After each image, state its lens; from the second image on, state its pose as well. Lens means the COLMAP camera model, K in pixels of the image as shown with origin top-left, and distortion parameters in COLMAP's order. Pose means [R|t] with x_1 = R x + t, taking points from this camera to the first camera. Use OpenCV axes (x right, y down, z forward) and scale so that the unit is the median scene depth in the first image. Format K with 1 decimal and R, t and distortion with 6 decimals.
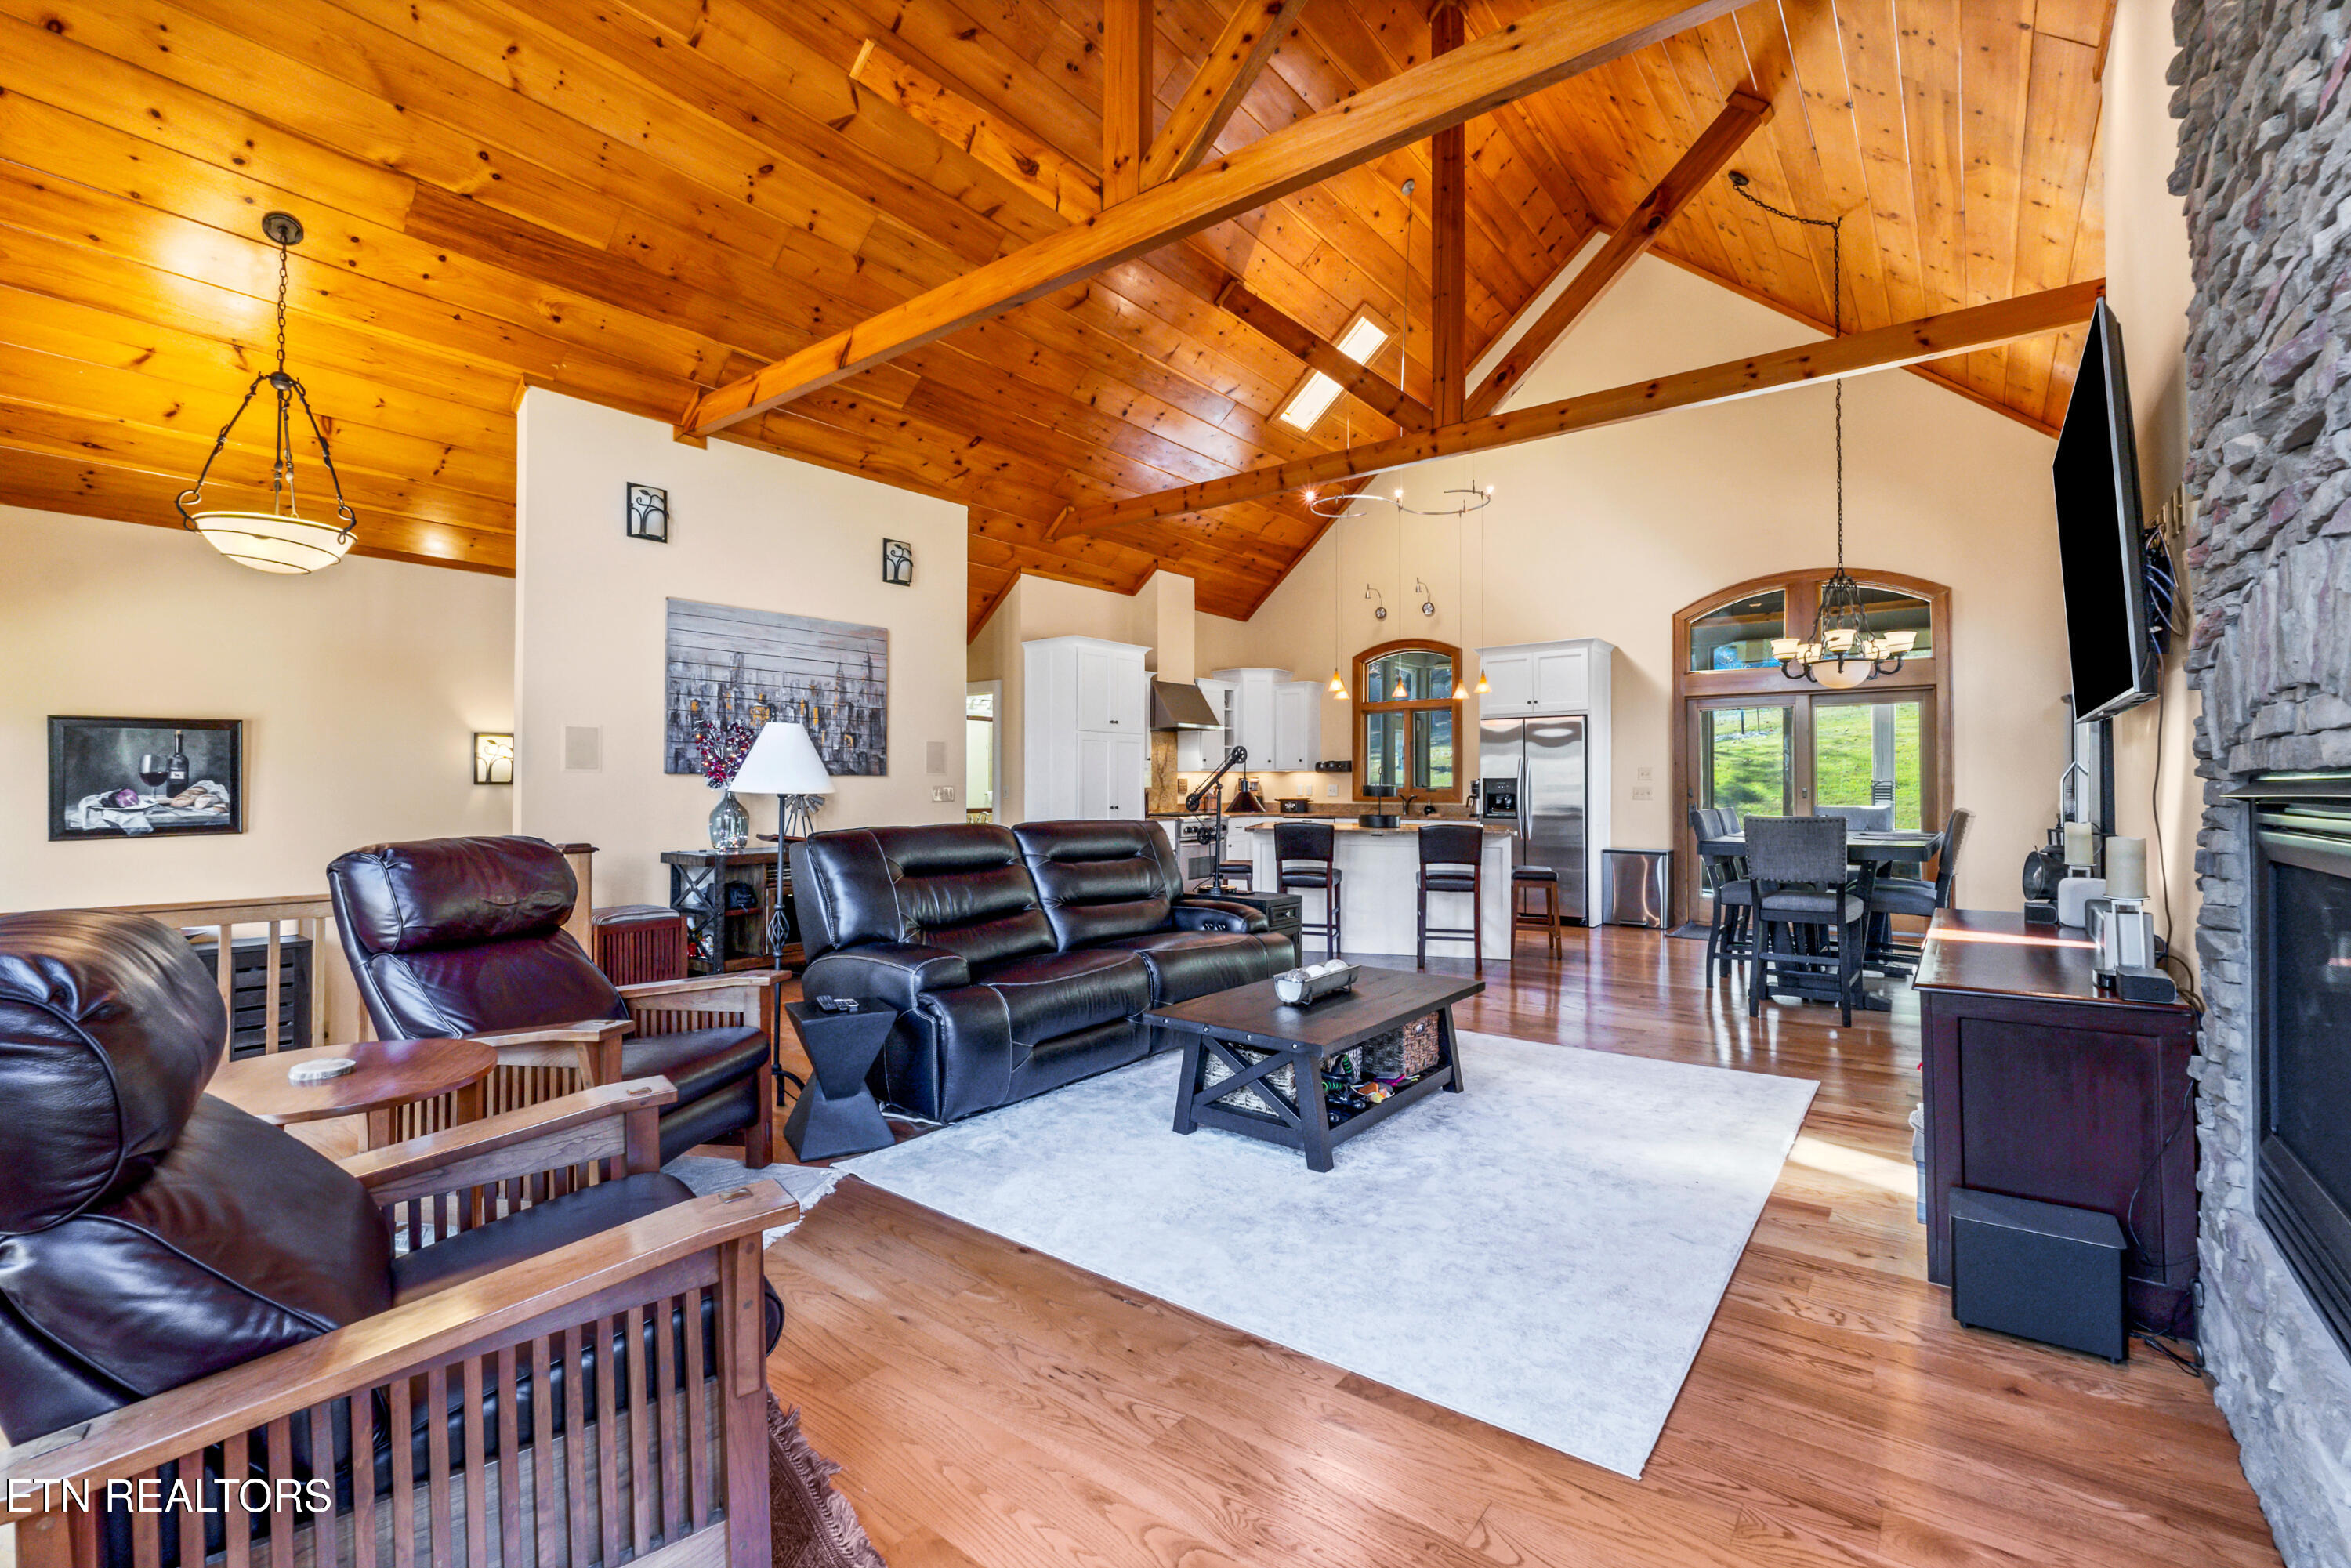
lens RADIAL K [[1021.6, 0, 1177.0], [0, 1021.6, 789.8], [0, 0, 1]] dist [0.001007, -0.000264]
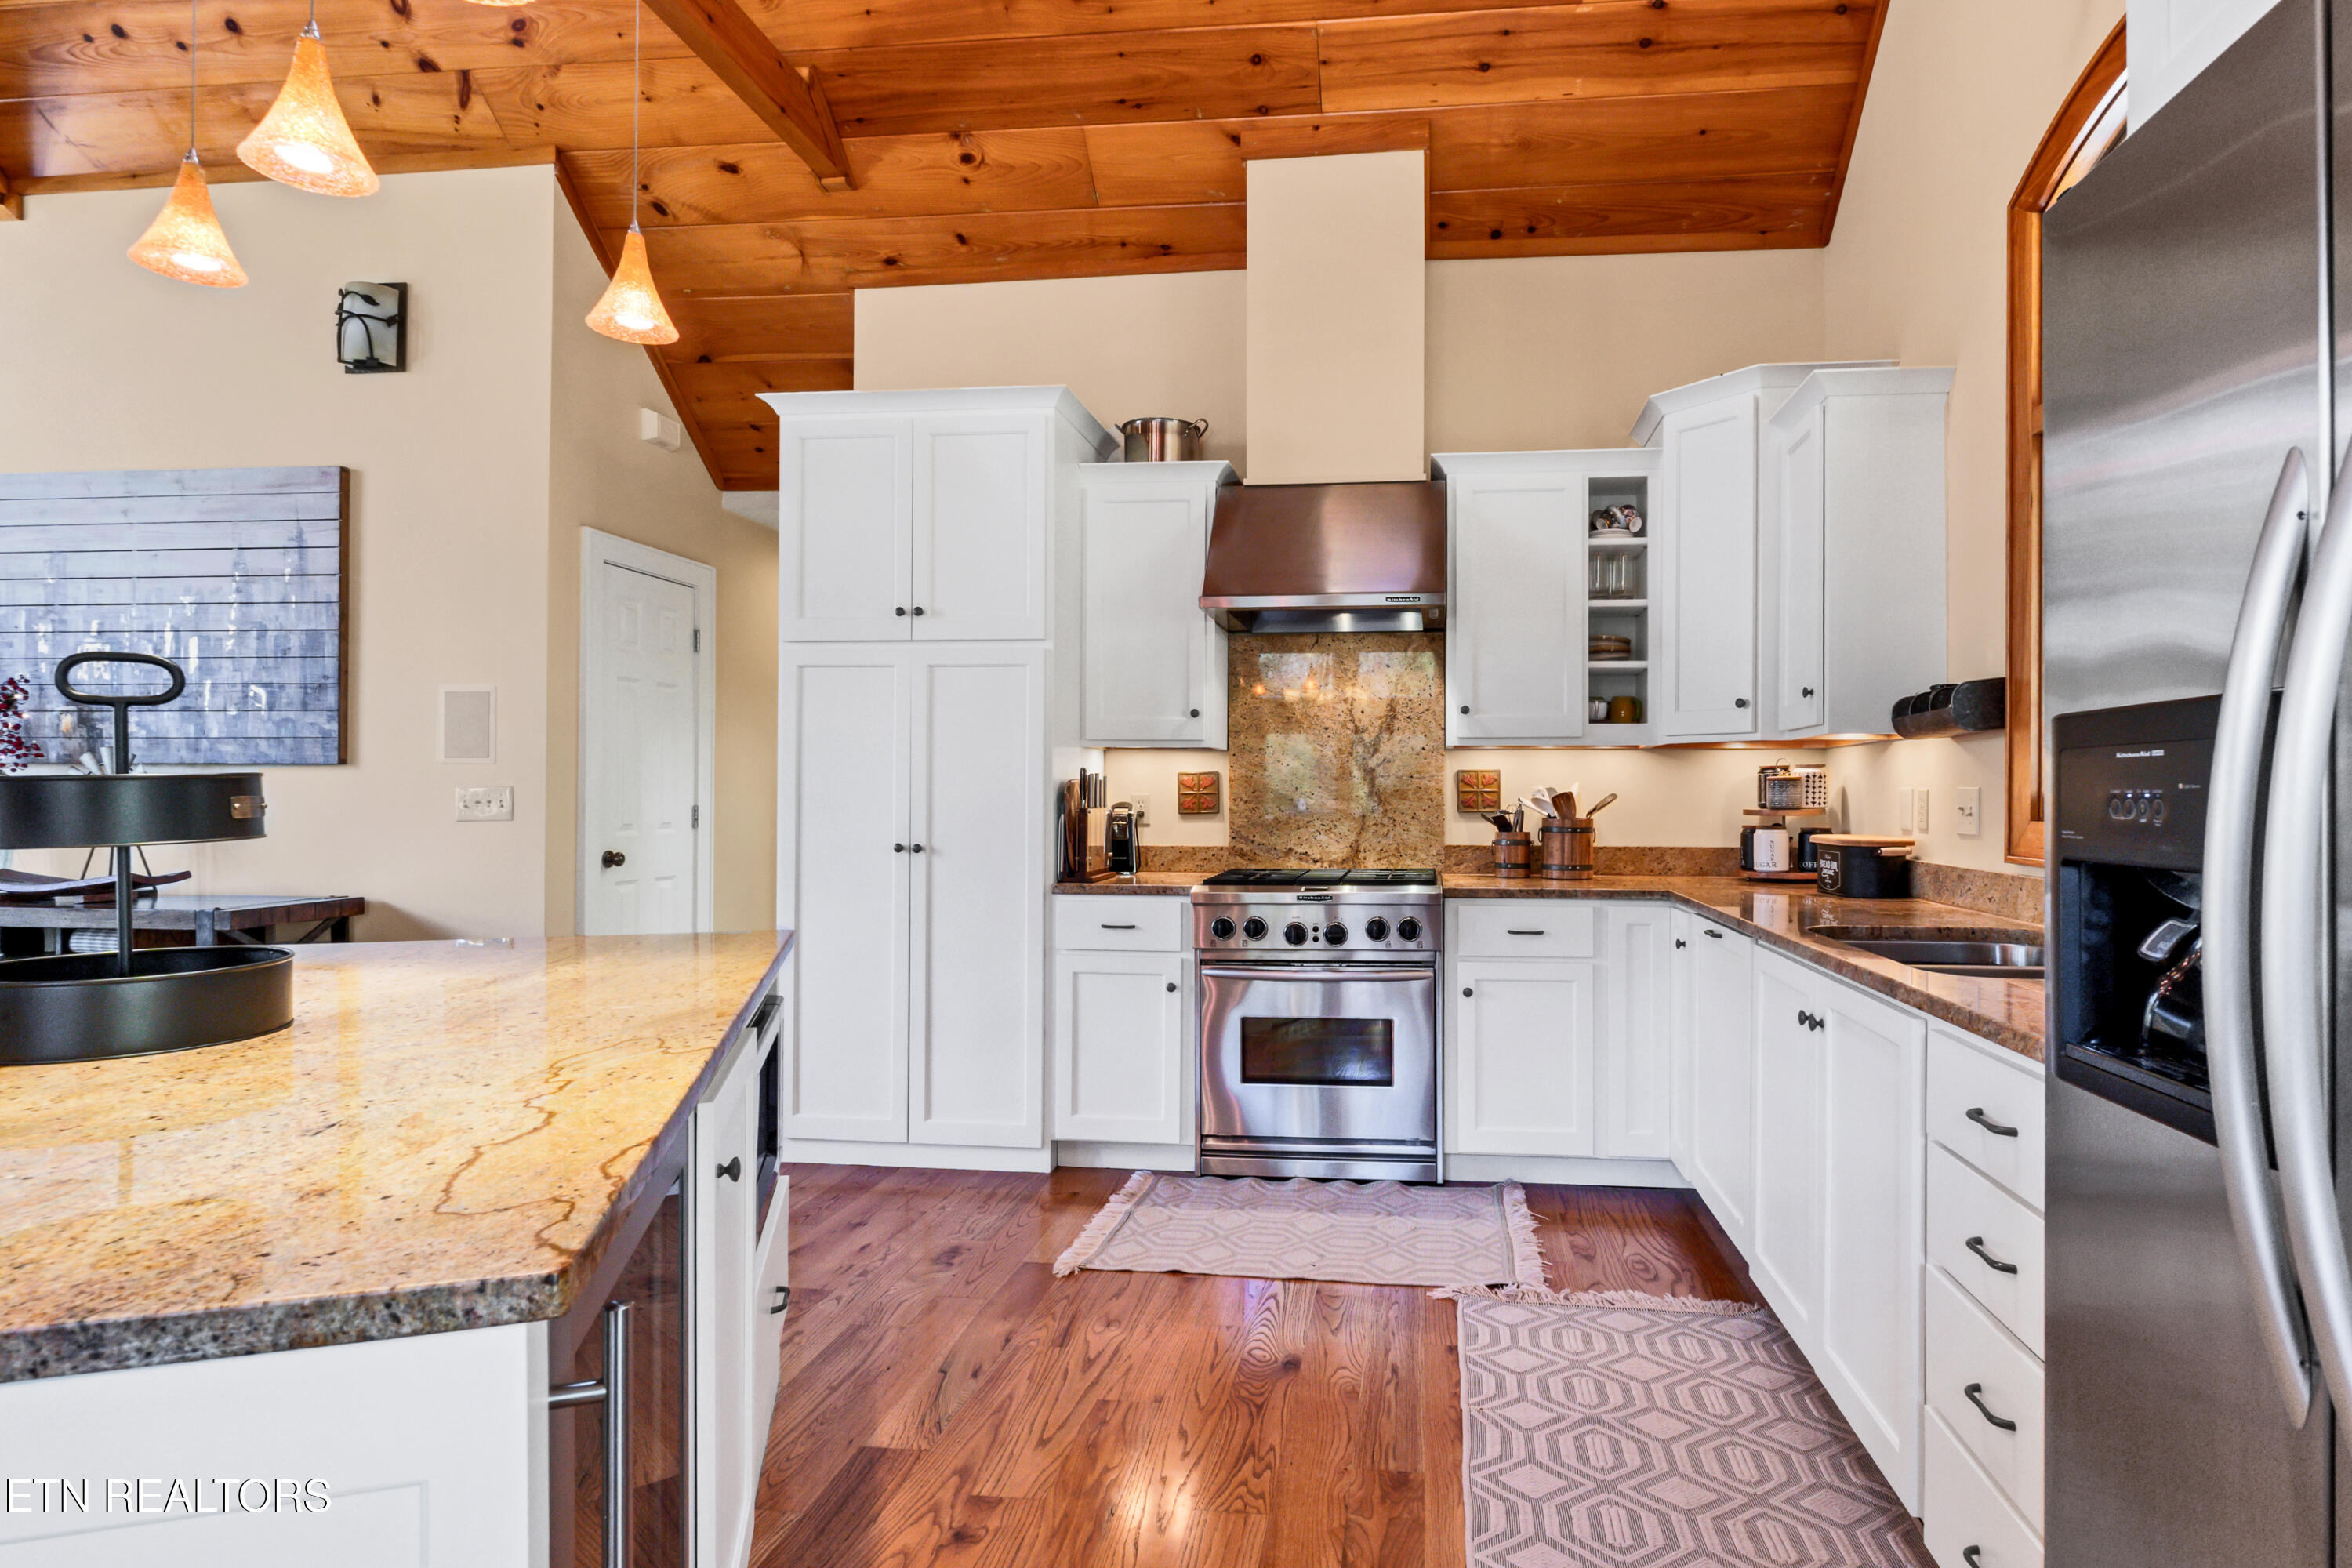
lens RADIAL K [[1242.7, 0, 1176.1], [0, 1242.7, 778.3], [0, 0, 1]] dist [-0.003461, -0.000728]
pose [[0.543032, 0.003389, -0.839705, 0.437221], [-0.004941, 0.999987, 0.000841, -0.010125], [0.839698, 0.003692, 0.543042, 1.018531]]
